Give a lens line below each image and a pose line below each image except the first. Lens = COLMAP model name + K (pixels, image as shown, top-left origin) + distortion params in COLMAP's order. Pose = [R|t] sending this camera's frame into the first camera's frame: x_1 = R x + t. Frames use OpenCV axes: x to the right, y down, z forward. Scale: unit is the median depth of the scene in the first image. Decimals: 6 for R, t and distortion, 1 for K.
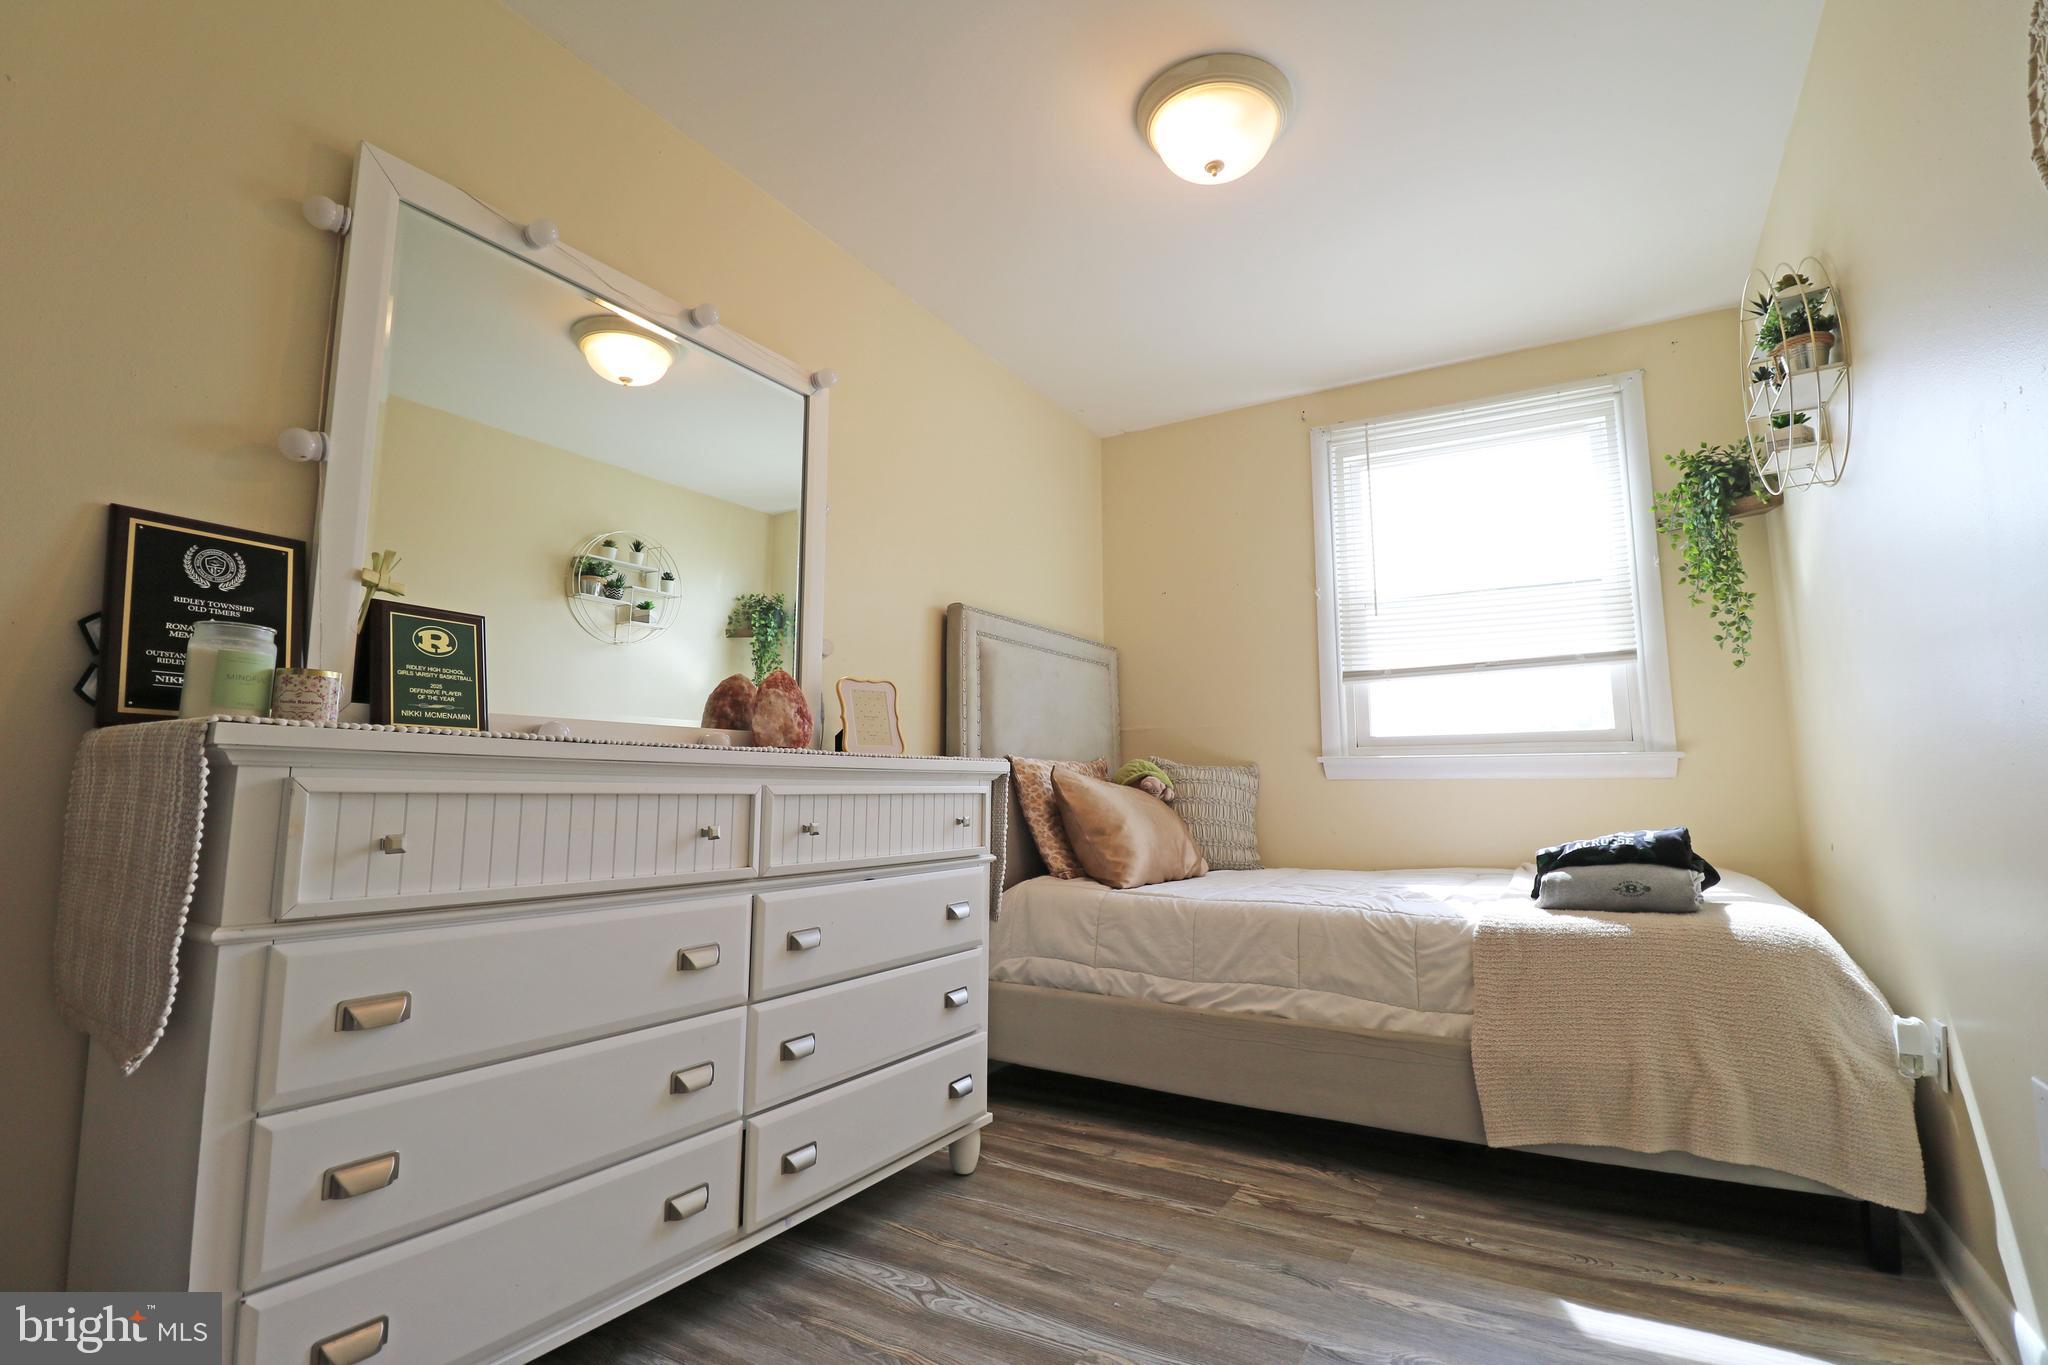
lens RADIAL K [[948.5, 0, 1035.2], [0, 948.5, 674.6], [0, 0, 1]] dist [-0.012396, -0.001444]
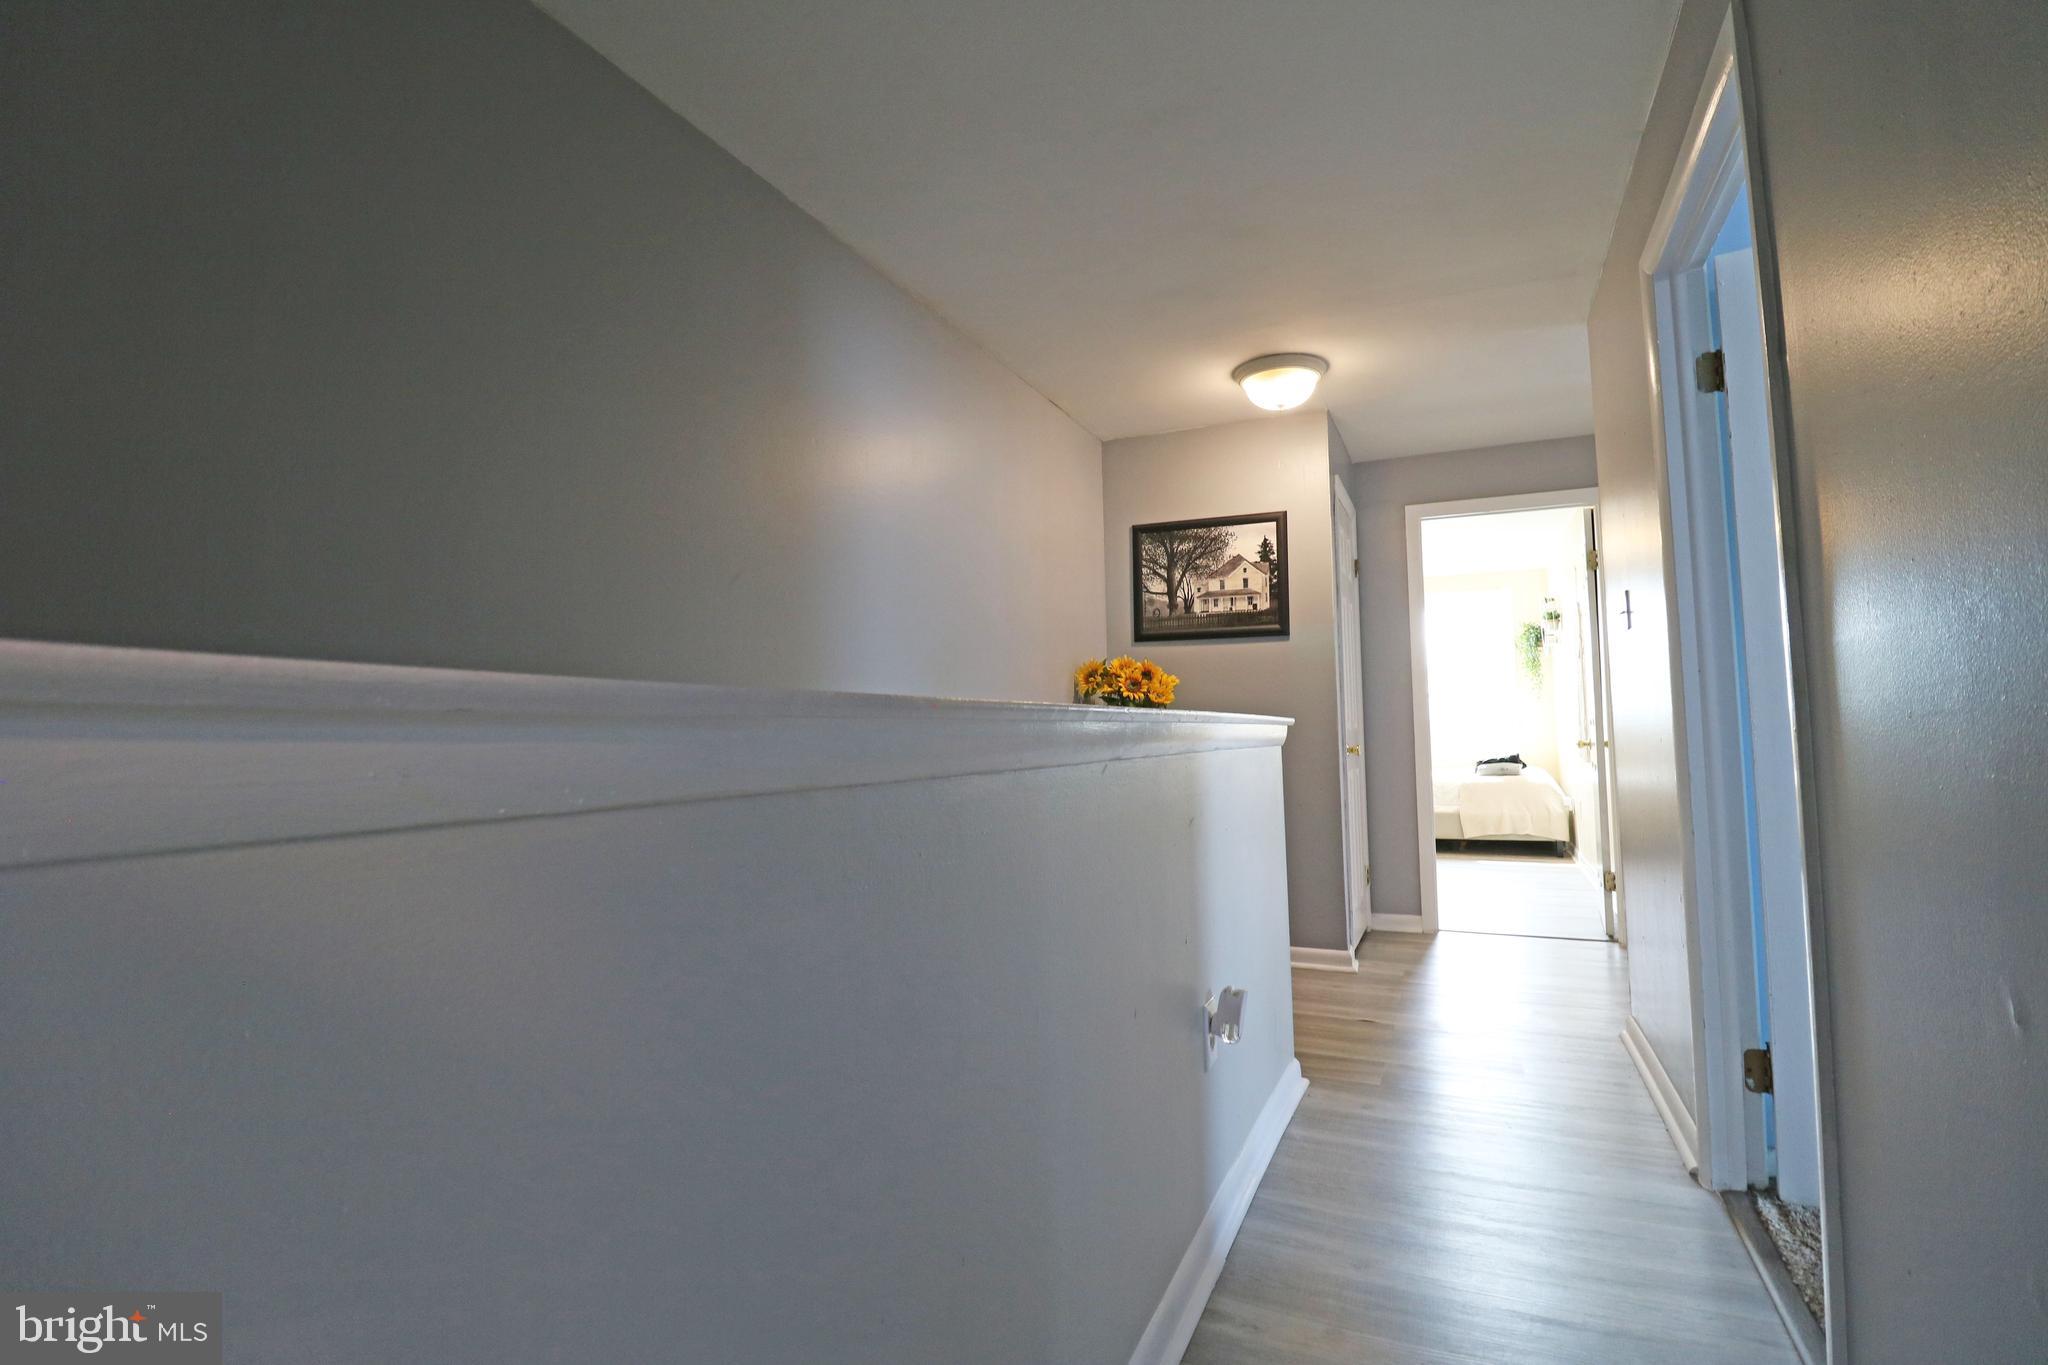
lens RADIAL K [[948.5, 0, 1020.1], [0, 948.5, 661.3], [0, 0, 1]] dist [-0.012396, -0.001444]
pose [[0.996592, -0.011270, 0.081711, -1.502332], [0.007727, 0.999022, 0.043546, -0.359767], [-0.082122, -0.042767, 0.995704, -2.436043]]
